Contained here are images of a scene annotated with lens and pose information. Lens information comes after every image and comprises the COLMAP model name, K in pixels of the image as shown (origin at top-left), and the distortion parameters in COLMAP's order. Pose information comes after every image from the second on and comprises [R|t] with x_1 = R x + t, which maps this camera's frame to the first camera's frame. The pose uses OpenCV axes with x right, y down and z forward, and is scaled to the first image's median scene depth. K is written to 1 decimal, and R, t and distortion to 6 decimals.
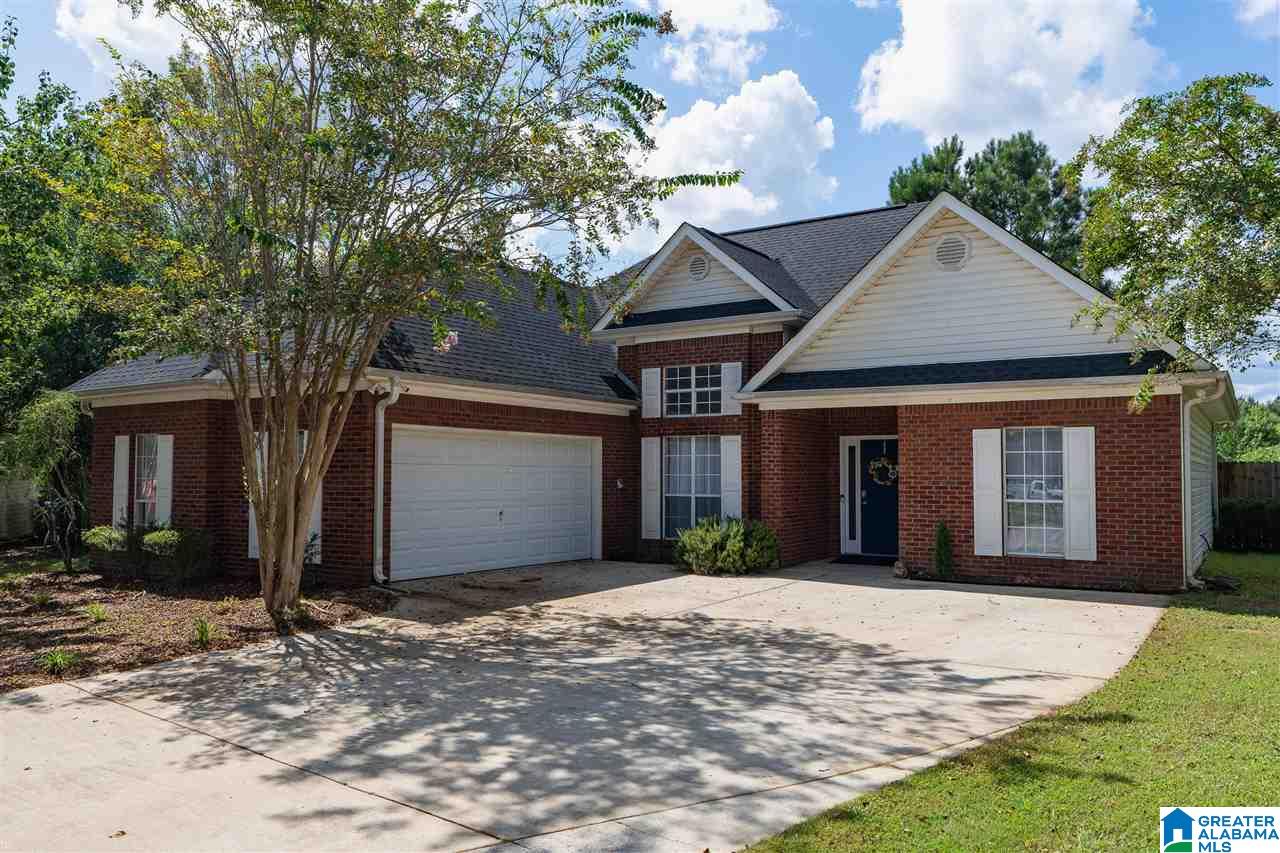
lens RADIAL K [[905.5, 0, 641.1], [0, 905.5, 430.3], [0, 0, 1]] dist [-0.002159, 0.000038]
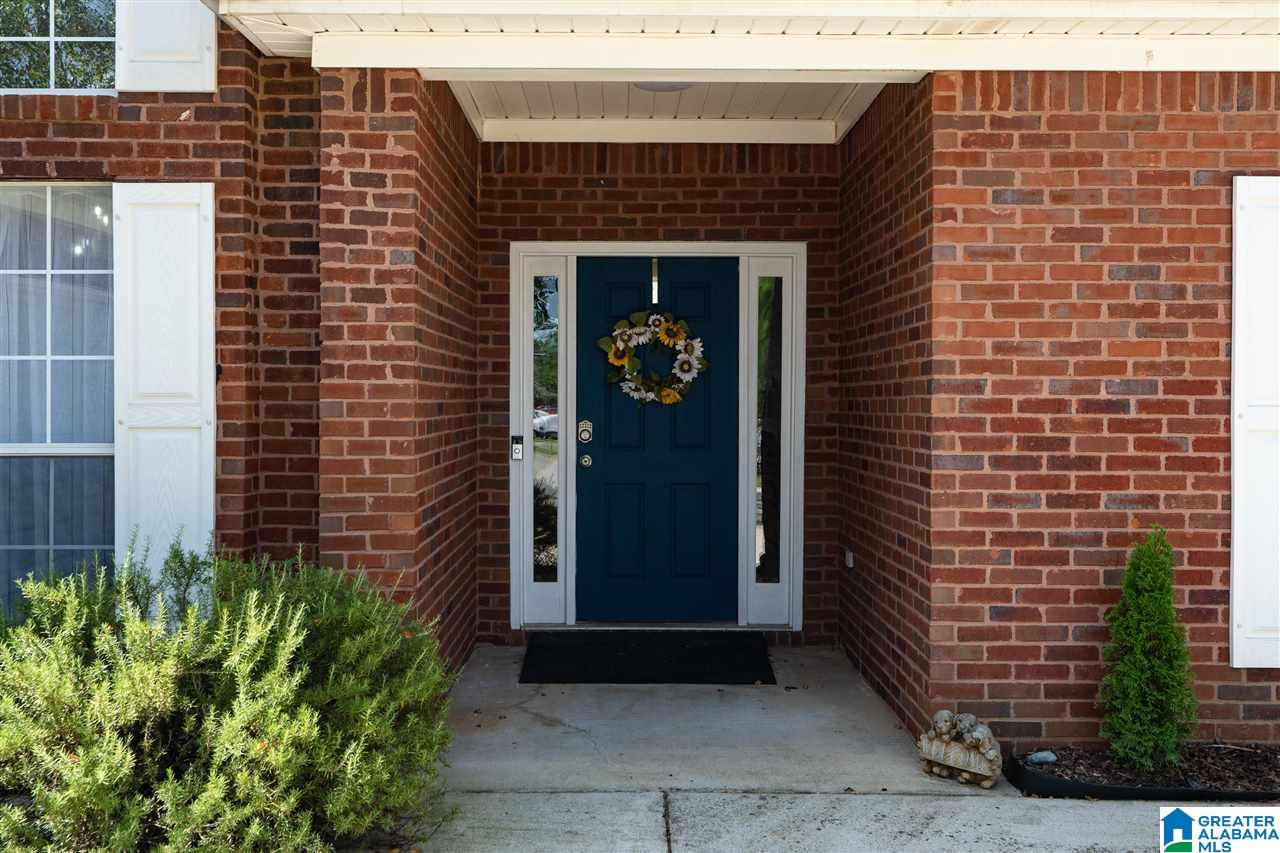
lens RADIAL K [[1280.2, 0, 642.4], [0, 1280.2, 417.4], [0, 0, 1]] dist [0.027880, 0.000000]
pose [[0.839504, -0.006432, 0.543315, 0.026255], [-0.027470, 0.998149, 0.054261, 0.045594], [-0.542659, -0.060477, 0.837773, 0.691997]]
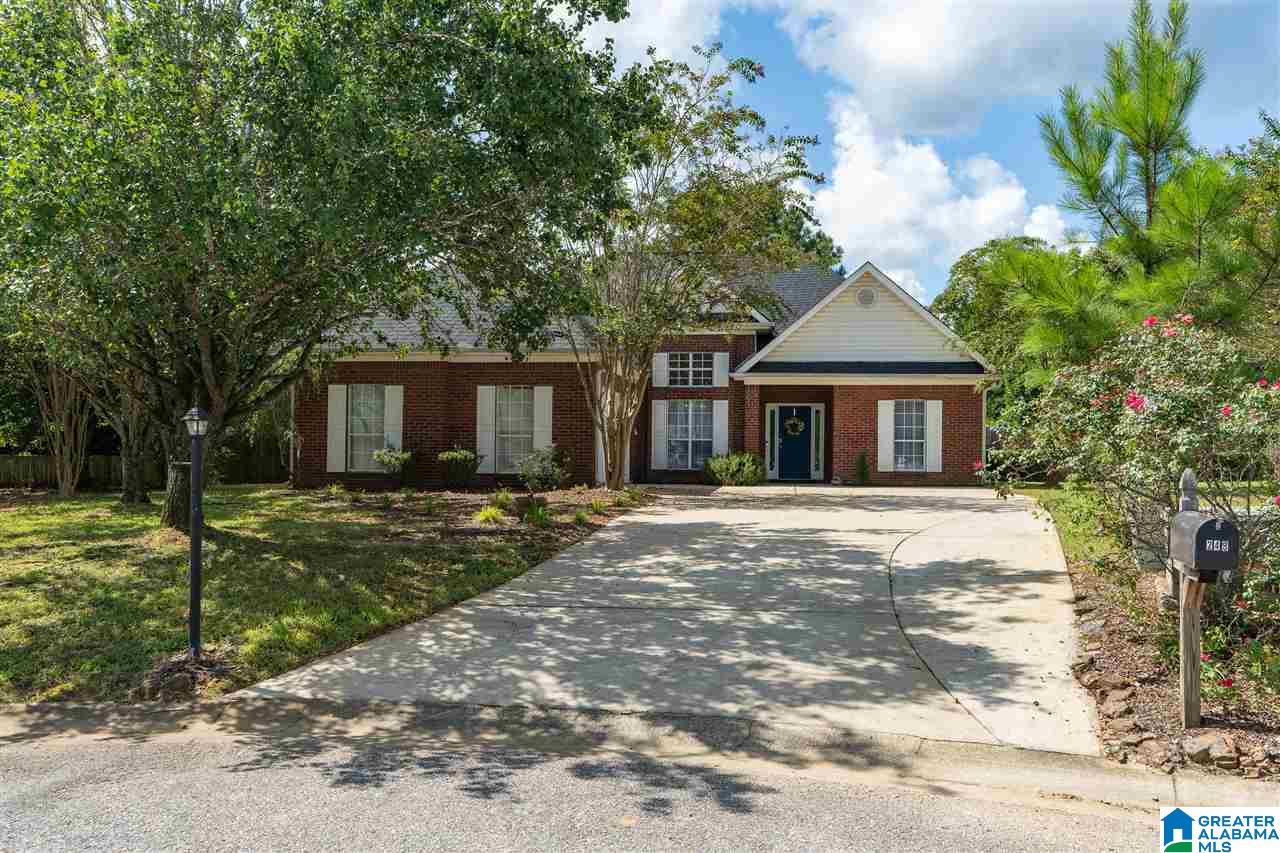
lens RADIAL K [[1003.1, 0, 638.9], [0, 1003.1, 429.4], [0, 0, 1]] dist [0.000091, 0.000074]
pose [[0.908746, 0.019916, 0.416875, -0.769199], [-0.029205, 0.999447, 0.015915, 0.033691], [-0.416328, -0.026638, 0.908824, -0.513391]]
